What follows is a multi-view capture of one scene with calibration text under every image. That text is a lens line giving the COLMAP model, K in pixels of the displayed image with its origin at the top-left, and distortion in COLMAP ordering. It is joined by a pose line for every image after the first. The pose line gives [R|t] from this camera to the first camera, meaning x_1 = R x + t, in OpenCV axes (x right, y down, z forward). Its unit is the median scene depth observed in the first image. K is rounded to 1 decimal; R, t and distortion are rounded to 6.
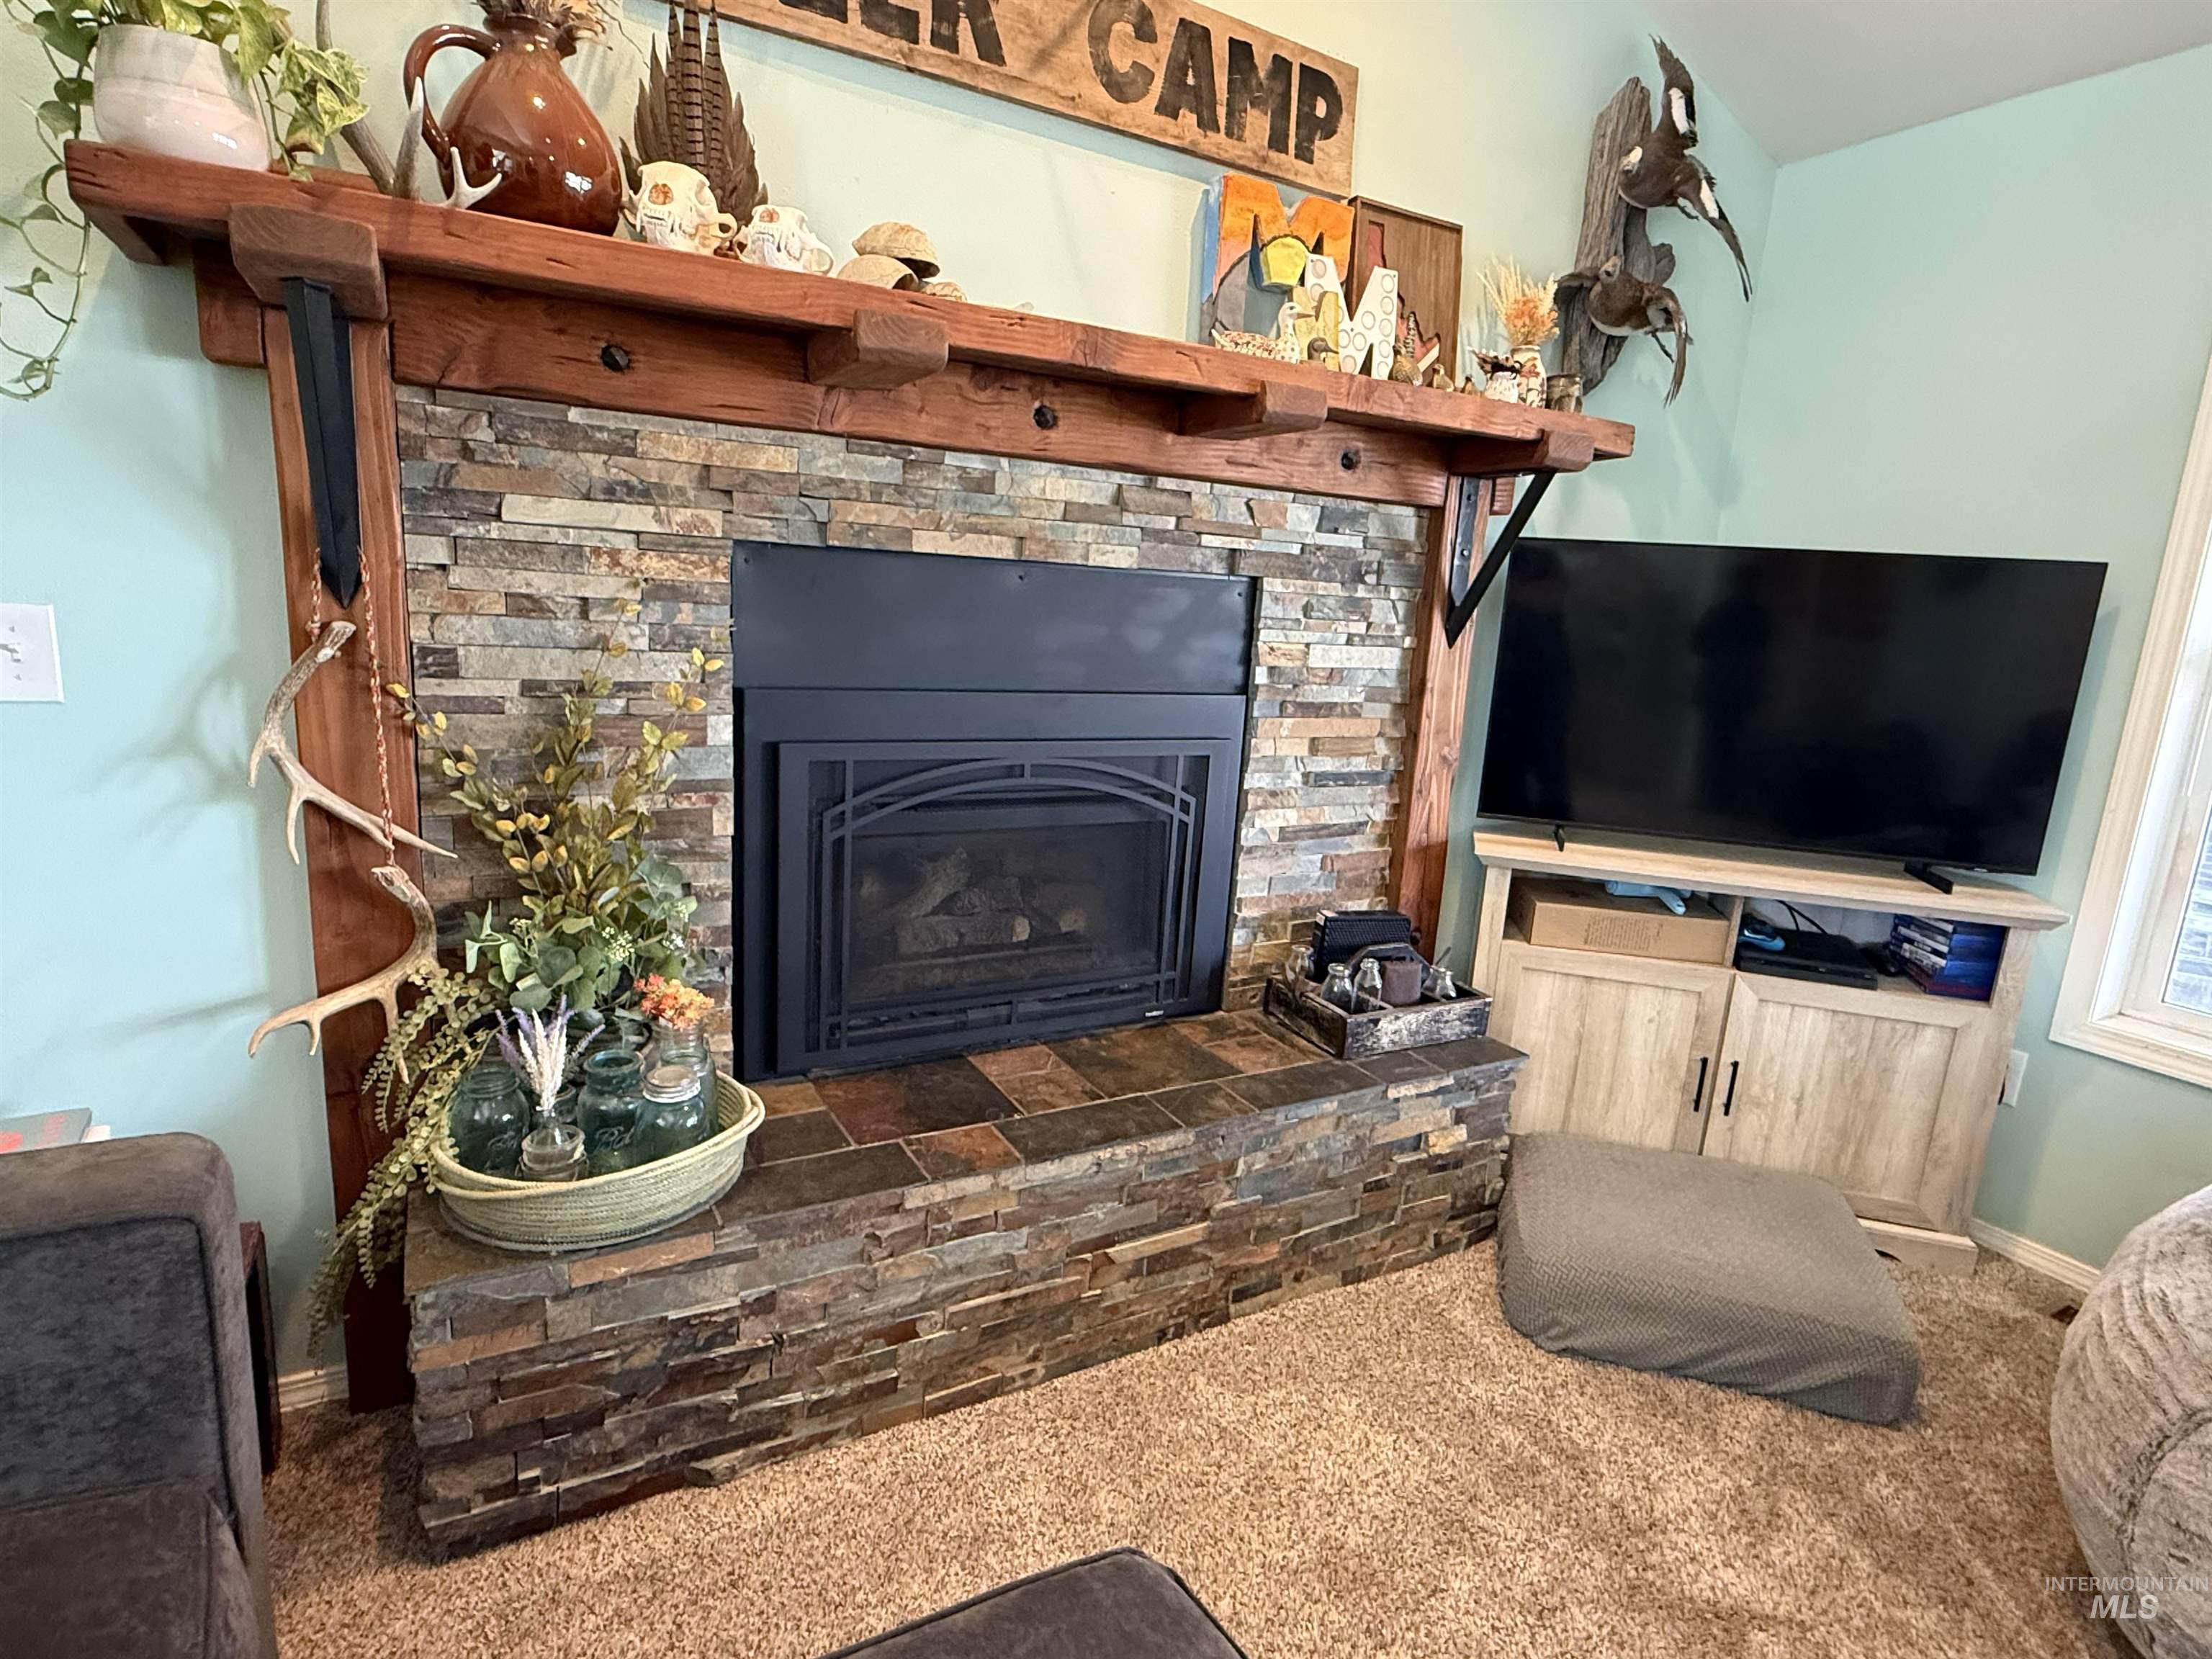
lens RADIAL K [[1152.8, 0, 1091.7], [0, 1152.8, 824.7], [0, 0, 1]] dist [-0.002638, 0.000685]
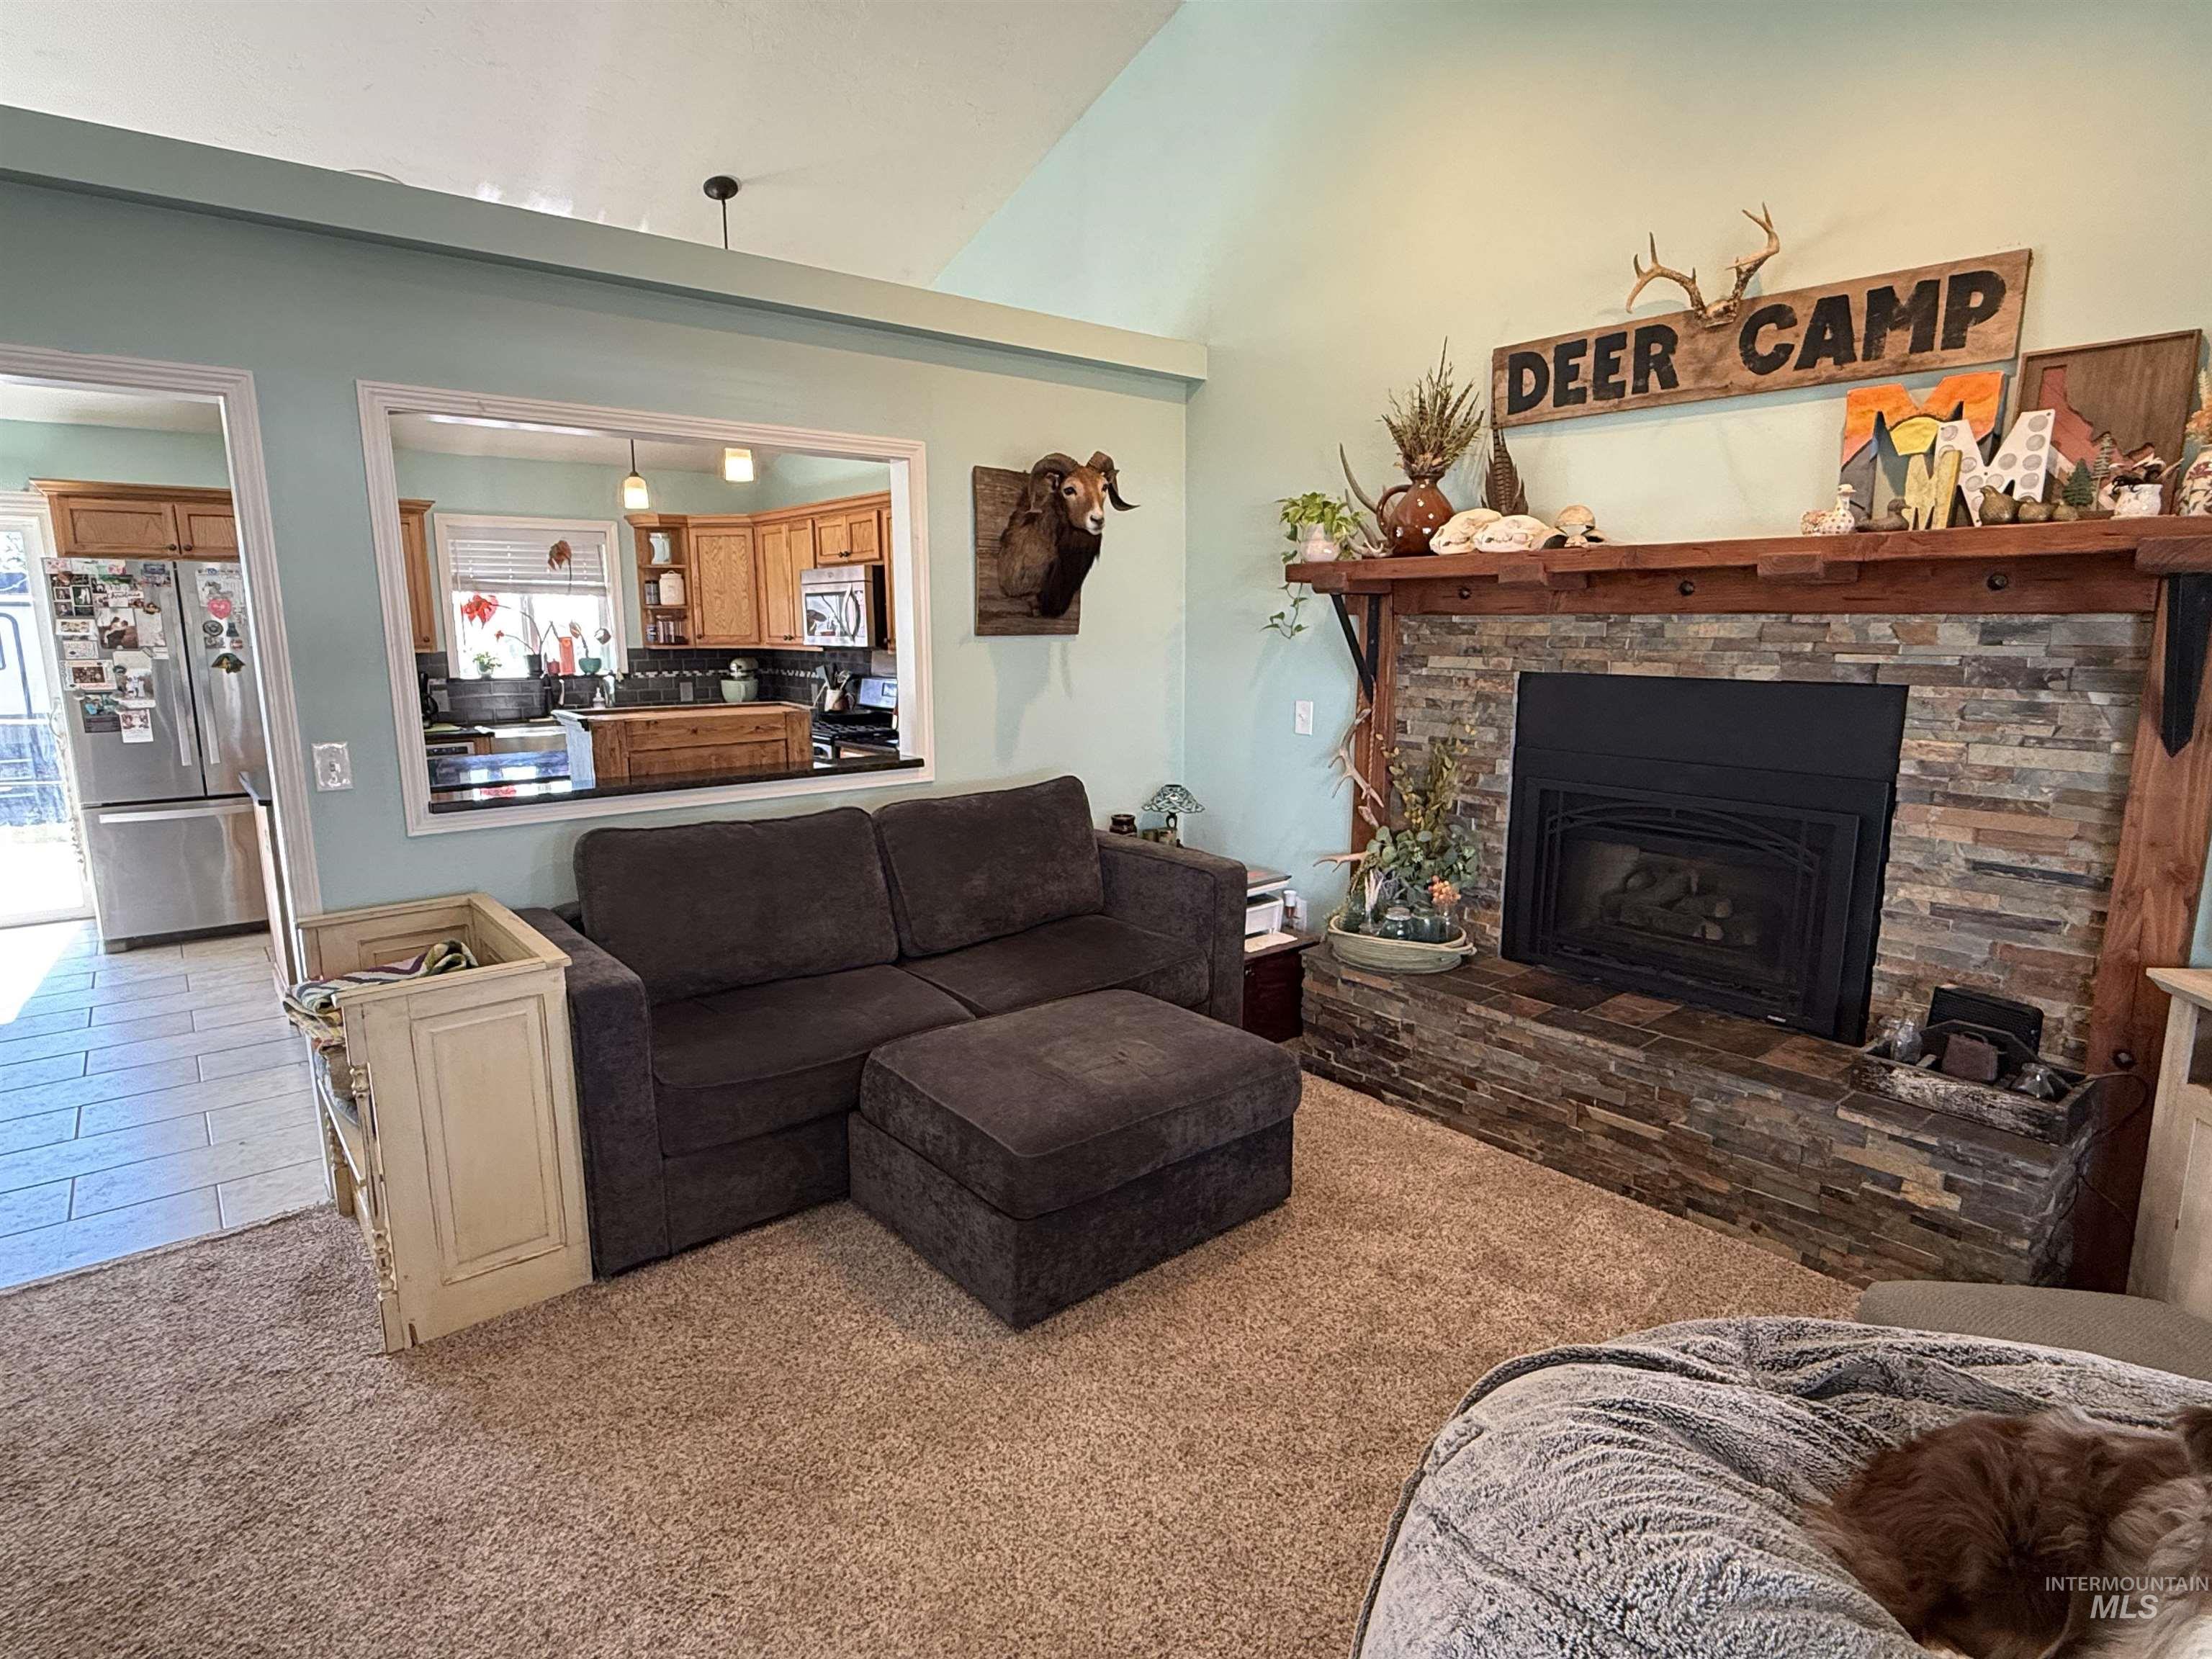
lens RADIAL K [[1152.8, 0, 1102.2], [0, 1152.8, 832.3], [0, 0, 1]] dist [-0.002638, 0.000685]
pose [[0.181863, 0.120177, -0.975953, 1.383634], [-0.184258, 0.979088, 0.086228, -0.015750], [0.965906, 0.164146, 0.200203, -0.031522]]
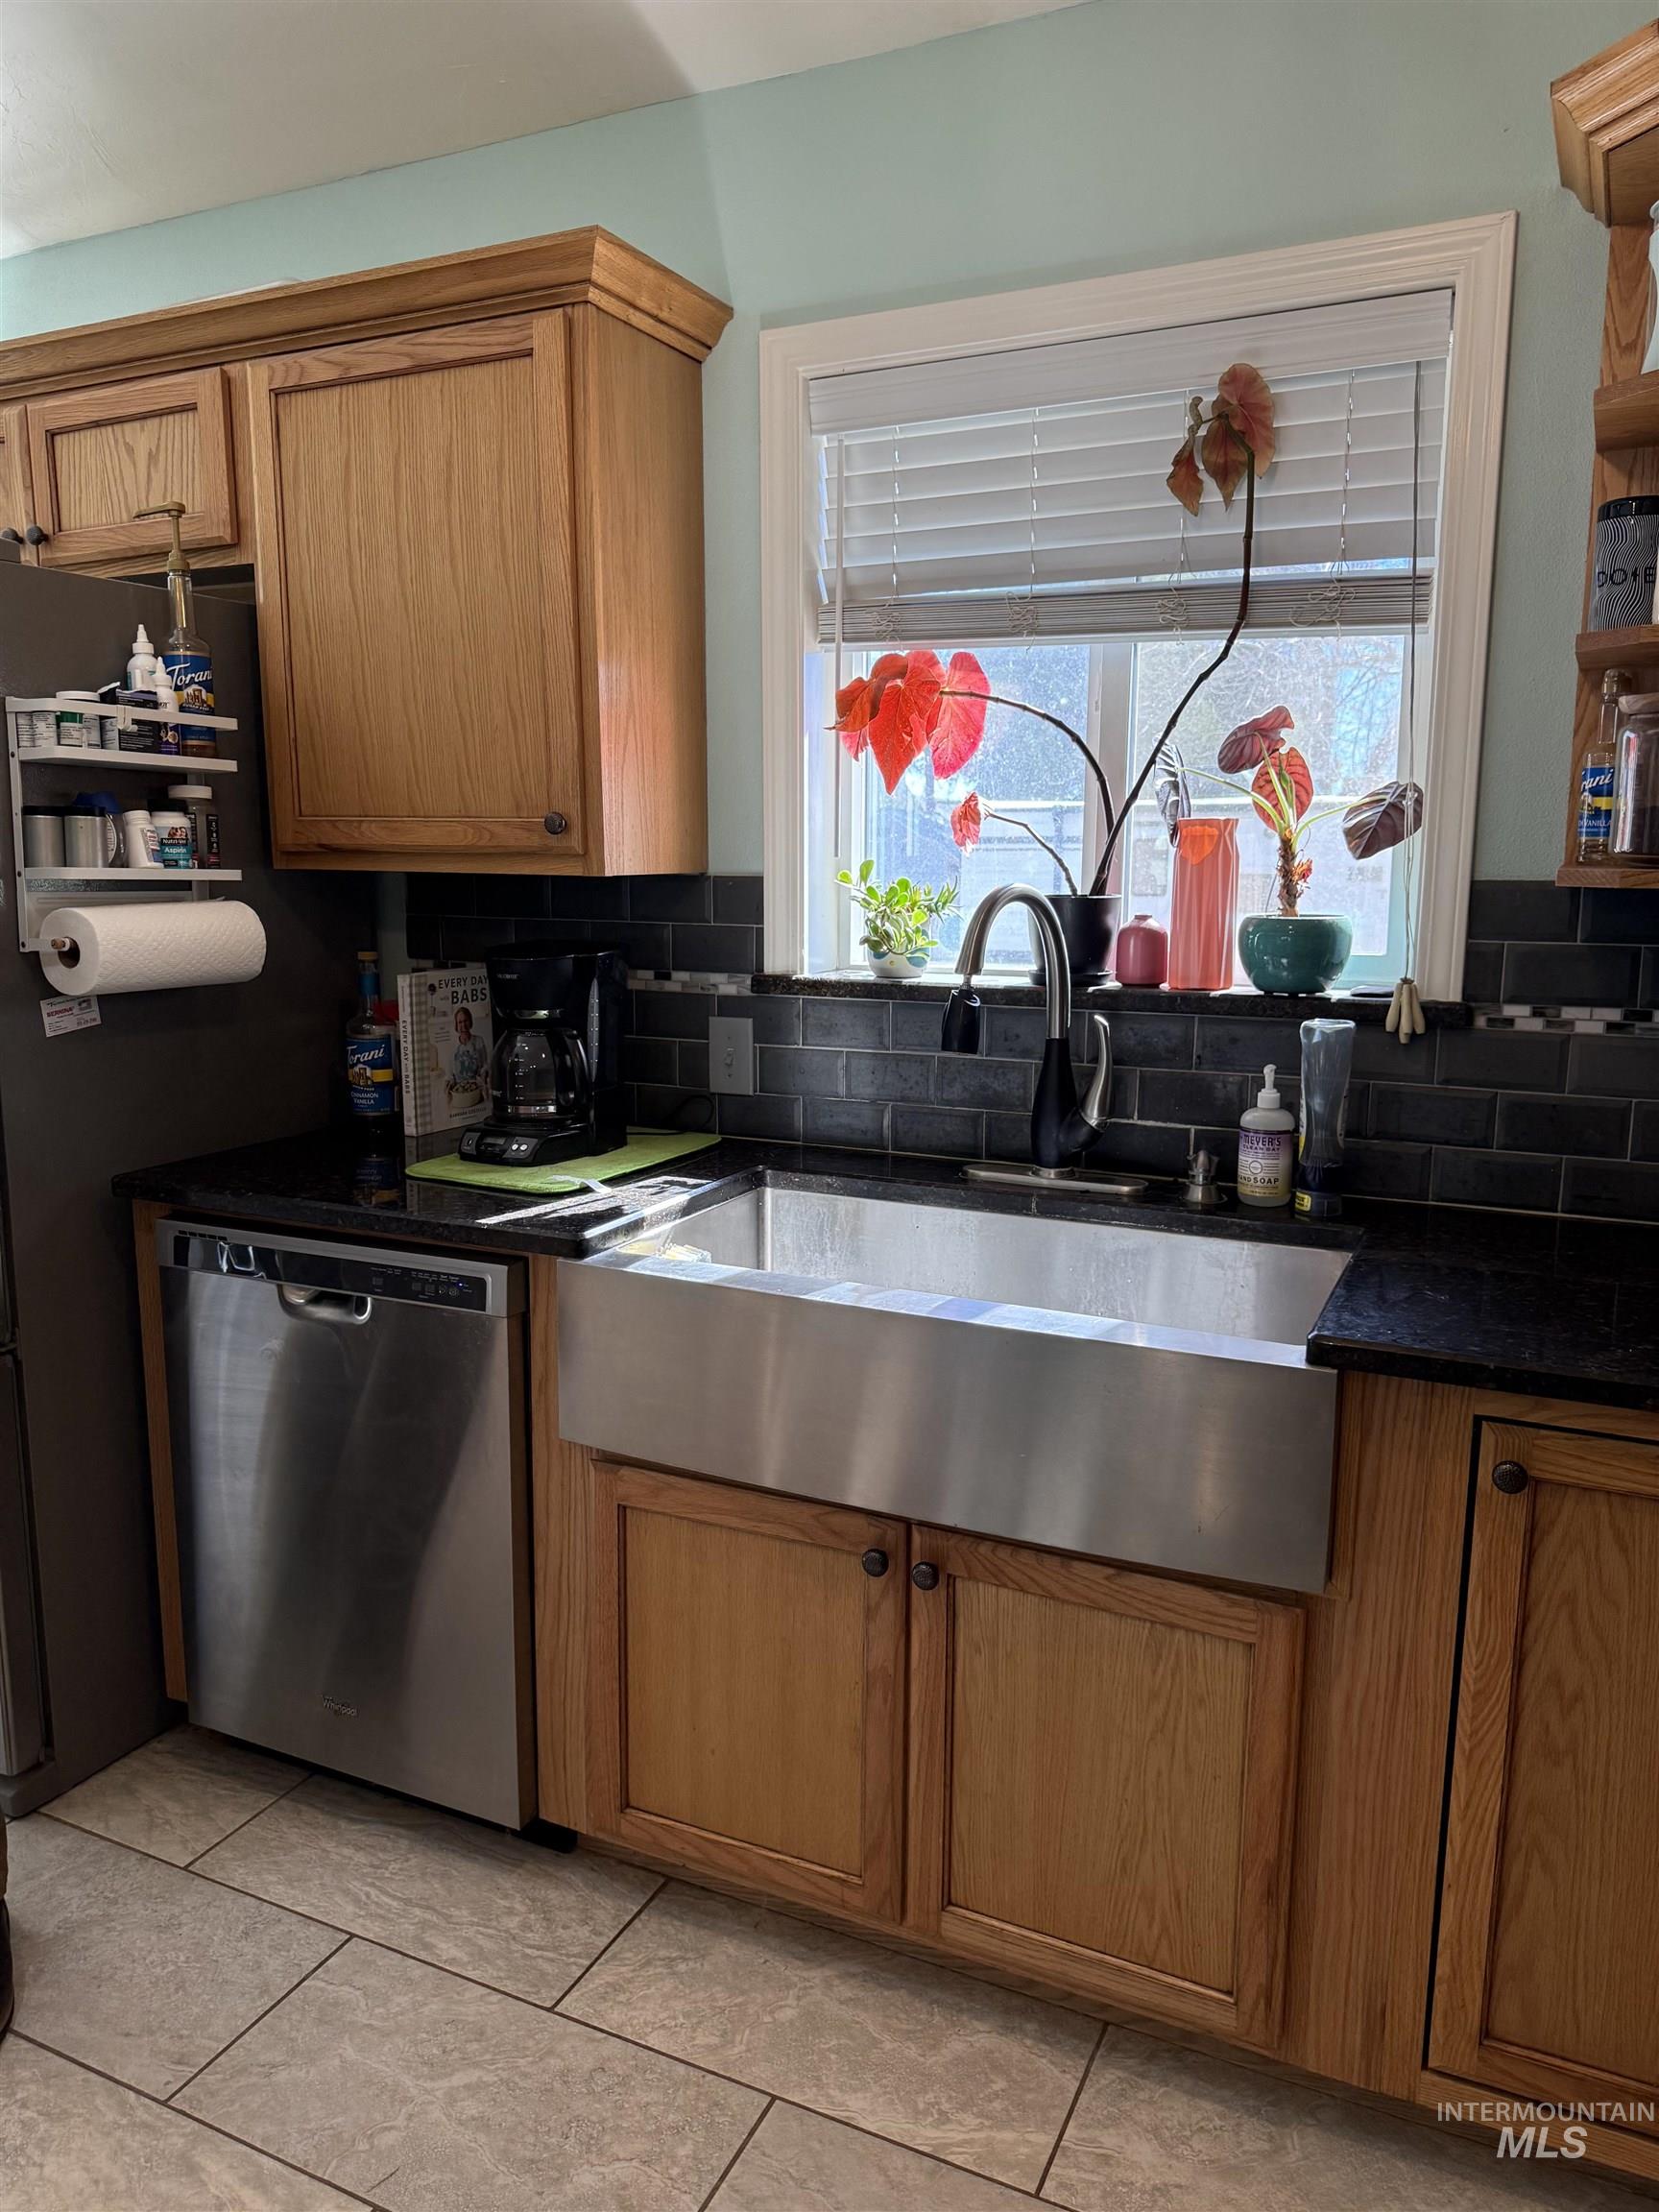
lens RADIAL K [[1553.4, 0, 835.6], [0, 1553.4, 1099.0], [0, 0, 1]] dist [0.031013, -0.036833]
pose [[-0.815655, 0.034674, -0.577499, -1.673628], [-0.164637, 0.943020, 0.289152, -0.085313], [0.554619, 0.330925, -0.763470, -0.279662]]
